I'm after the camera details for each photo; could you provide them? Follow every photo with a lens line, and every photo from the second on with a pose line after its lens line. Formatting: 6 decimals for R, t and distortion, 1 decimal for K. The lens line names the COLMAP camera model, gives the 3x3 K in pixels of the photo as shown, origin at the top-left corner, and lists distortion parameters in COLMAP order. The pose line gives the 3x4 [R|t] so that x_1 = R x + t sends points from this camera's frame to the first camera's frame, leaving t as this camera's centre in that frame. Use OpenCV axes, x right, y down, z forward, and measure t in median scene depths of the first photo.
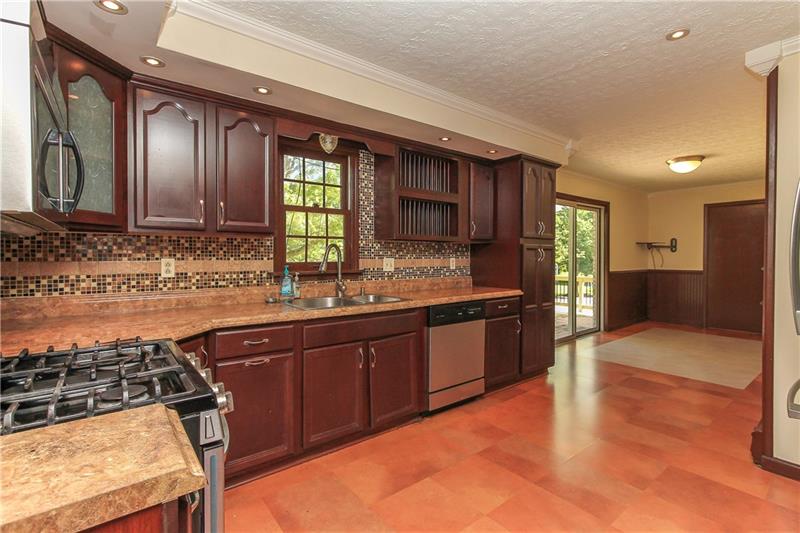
lens RADIAL K [[374.1, 0, 399.9], [0, 374.1, 260.3], [0, 0, 1]] dist [0.004478, 0.001238]
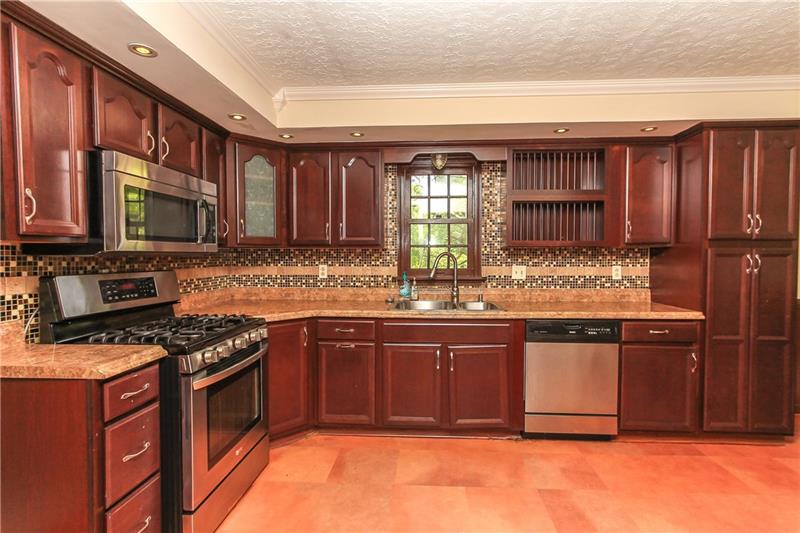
lens RADIAL K [[374.1, 0, 397.8], [0, 374.1, 266.0], [0, 0, 1]] dist [0.004478, 0.001238]
pose [[0.756686, 0.014841, -0.653610, 0.427630], [-0.007531, 0.999874, 0.013984, -0.018434], [0.653735, -0.005660, 0.756702, 0.092521]]
